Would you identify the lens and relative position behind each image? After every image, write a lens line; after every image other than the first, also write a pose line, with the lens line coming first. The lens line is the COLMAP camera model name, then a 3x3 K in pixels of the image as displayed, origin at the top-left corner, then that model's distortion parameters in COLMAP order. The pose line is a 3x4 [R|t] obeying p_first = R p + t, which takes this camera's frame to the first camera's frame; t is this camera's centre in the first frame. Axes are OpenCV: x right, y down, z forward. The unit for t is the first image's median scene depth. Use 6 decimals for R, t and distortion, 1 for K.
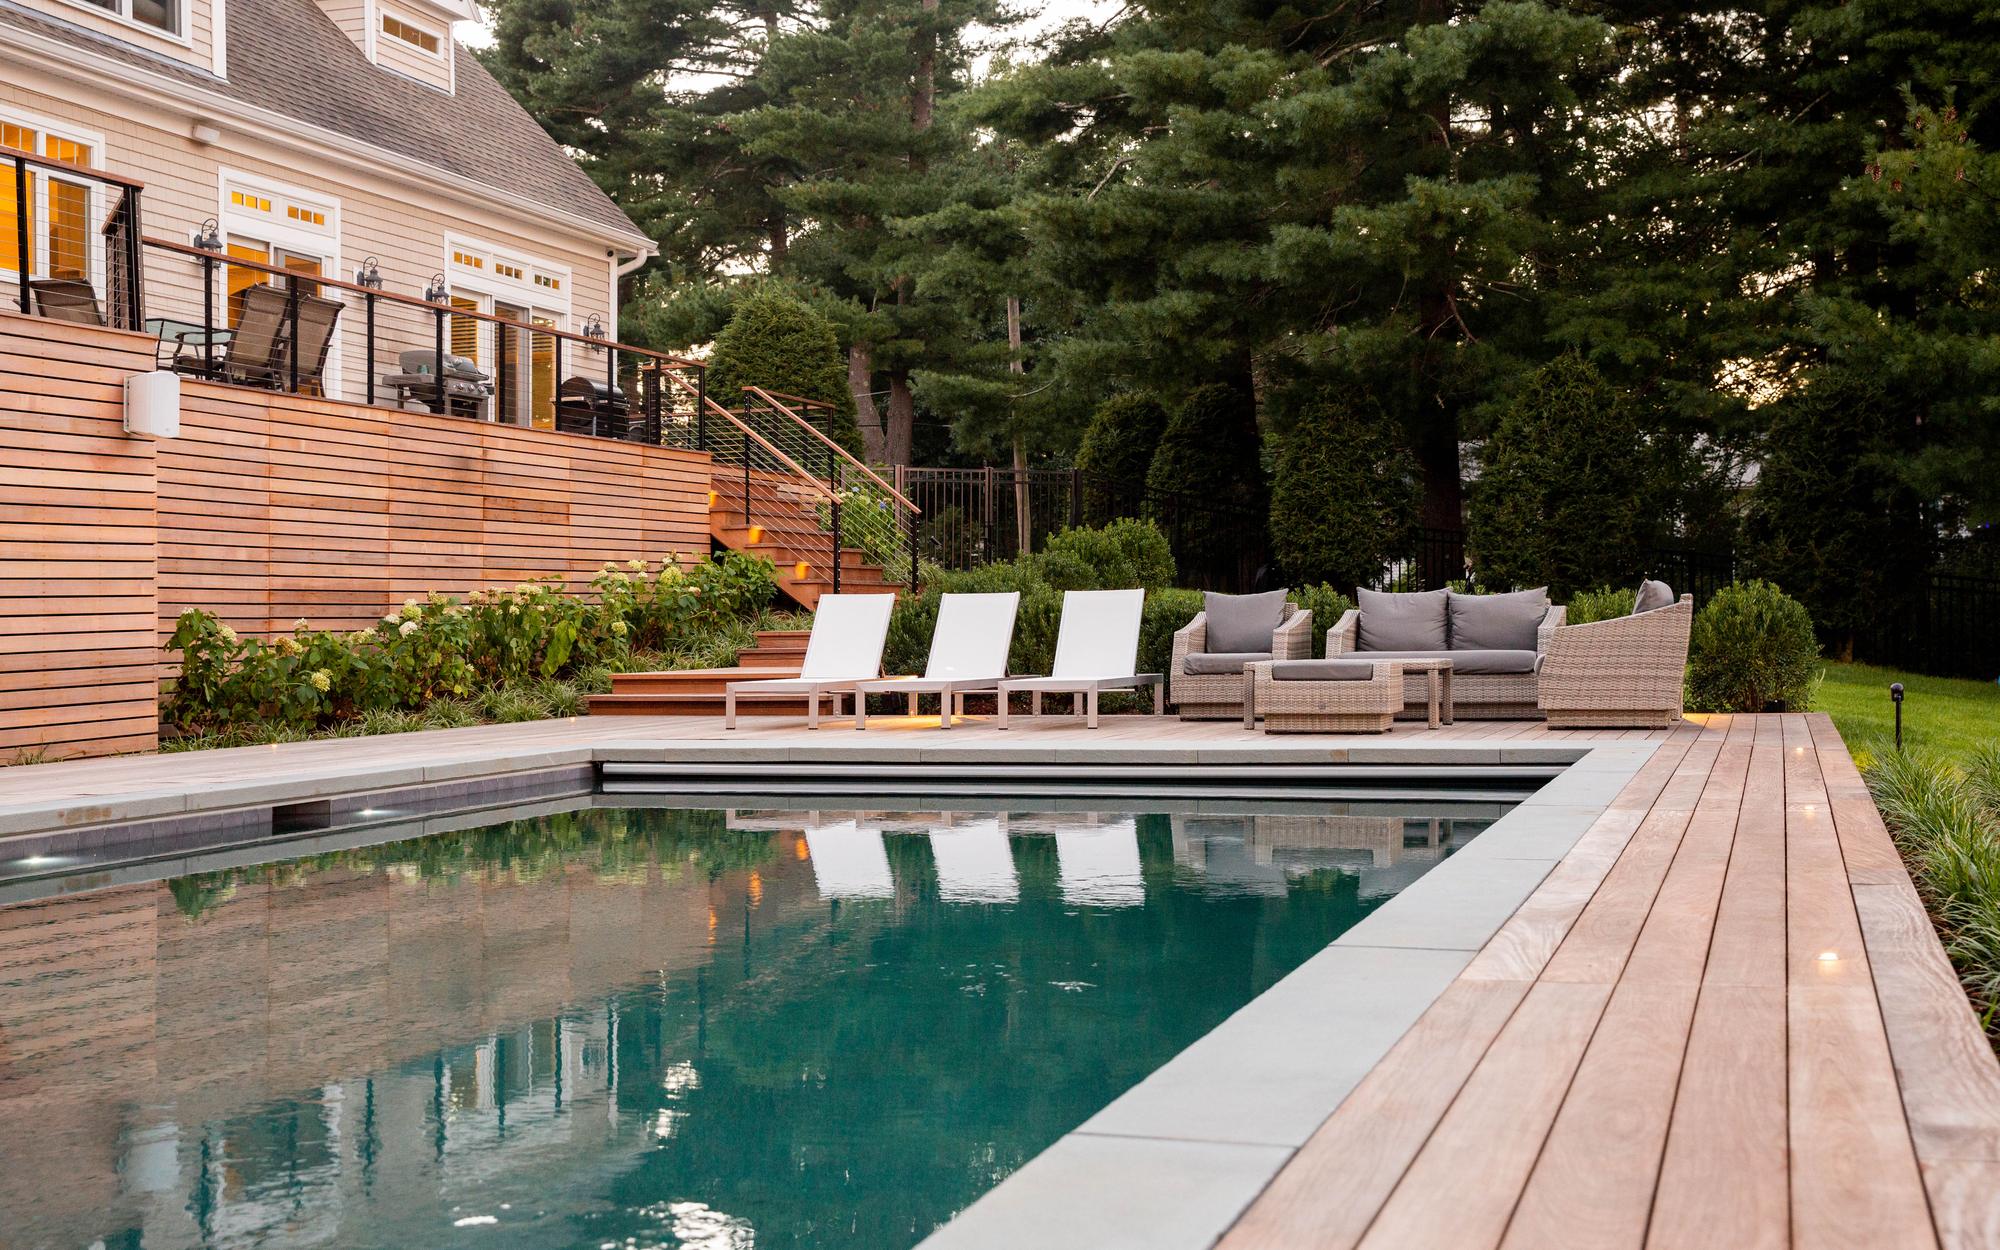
lens RADIAL K [[2340.2, 0, 1000.0], [0, 2340.2, 625.0], [0, 0, 1]] dist [0.023729, 0.098784]
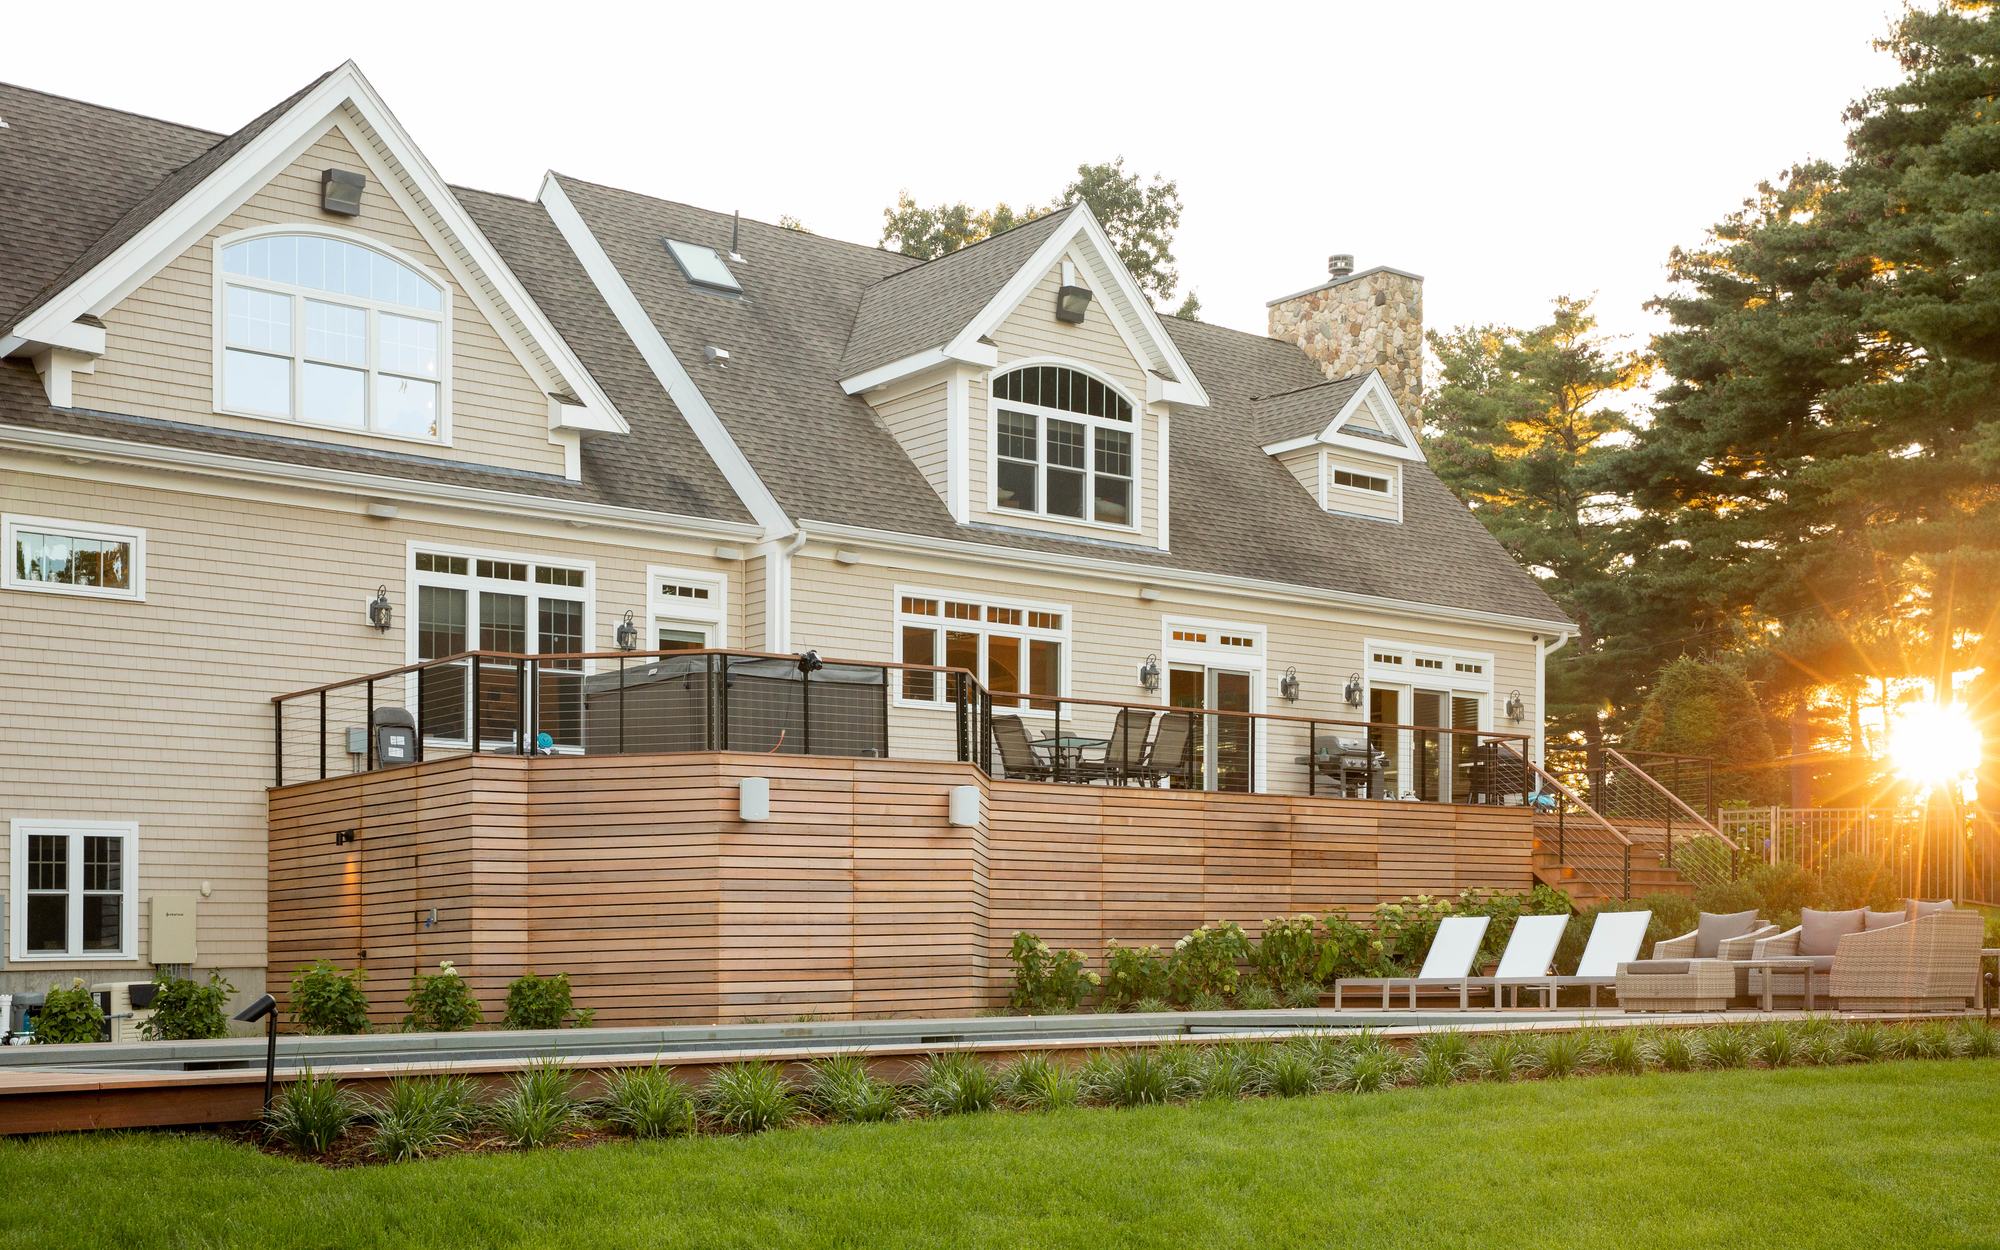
lens RADIAL K [[2385.9, 0, 1007.3], [0, 2385.9, 803.8], [0, 0, 1]] dist [0.032468, 0.014532]
pose [[0.858273, -0.036442, -0.511898, 0.292734], [0.002185, 0.997726, -0.067363, 0.009485], [0.513189, 0.056697, 0.856401, -0.231128]]
